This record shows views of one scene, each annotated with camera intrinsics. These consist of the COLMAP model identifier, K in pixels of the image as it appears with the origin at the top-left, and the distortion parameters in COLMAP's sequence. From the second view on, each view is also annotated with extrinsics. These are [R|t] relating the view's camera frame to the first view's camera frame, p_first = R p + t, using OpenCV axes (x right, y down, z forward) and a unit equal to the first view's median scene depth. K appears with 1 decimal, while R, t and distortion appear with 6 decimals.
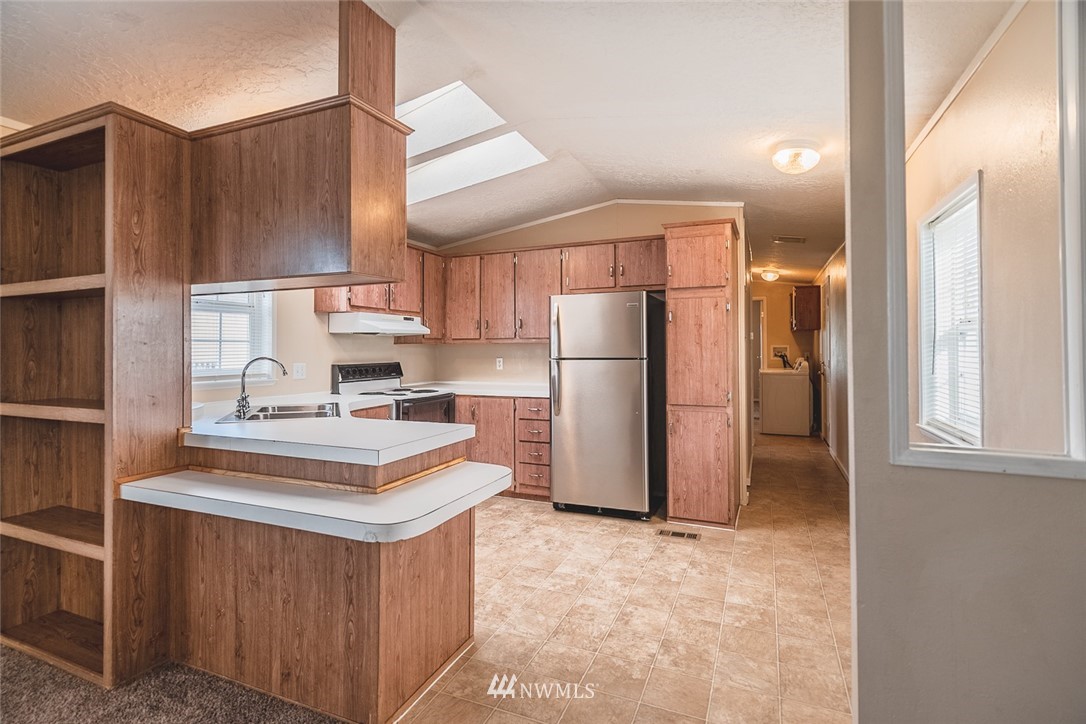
lens RADIAL K [[526.4, 0, 537.3], [0, 526.4, 340.6], [0, 0, 1]] dist [-0.001784, -0.000251]
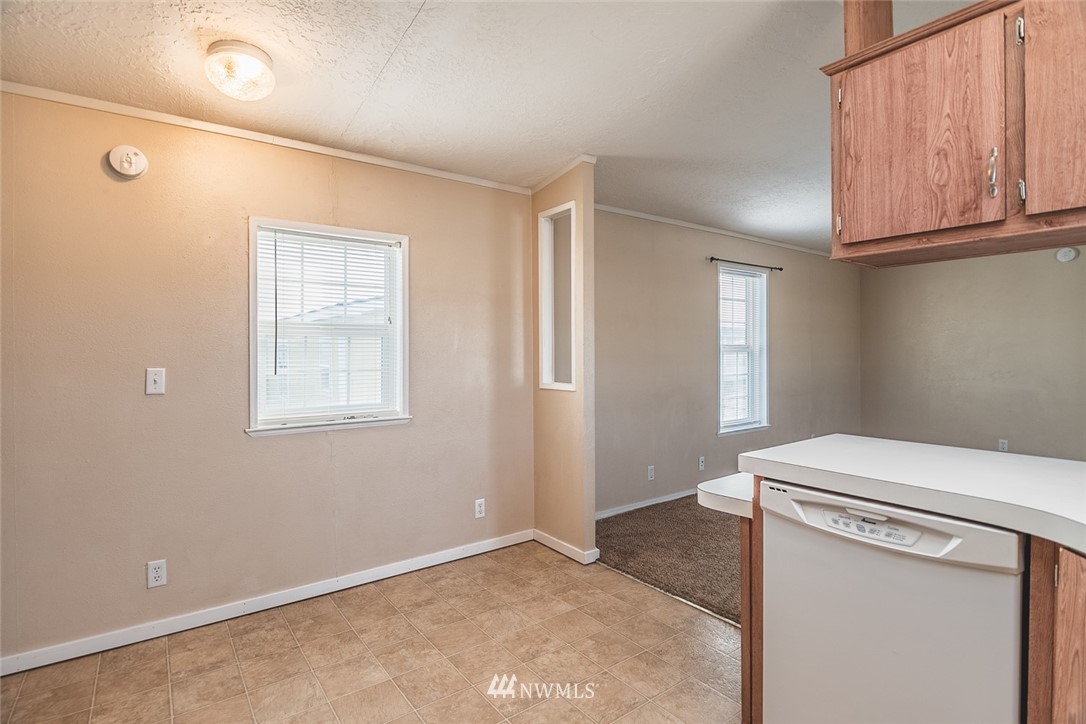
lens RADIAL K [[534.4, 0, 540.8], [0, 534.4, 352.4], [0, 0, 1]] dist [-0.012560, -0.000697]
pose [[-0.864830, 0.005865, 0.502031, -0.173005], [0.001581, 0.999959, -0.008959, 0.022513], [-0.502063, -0.006955, -0.864803, 1.219934]]
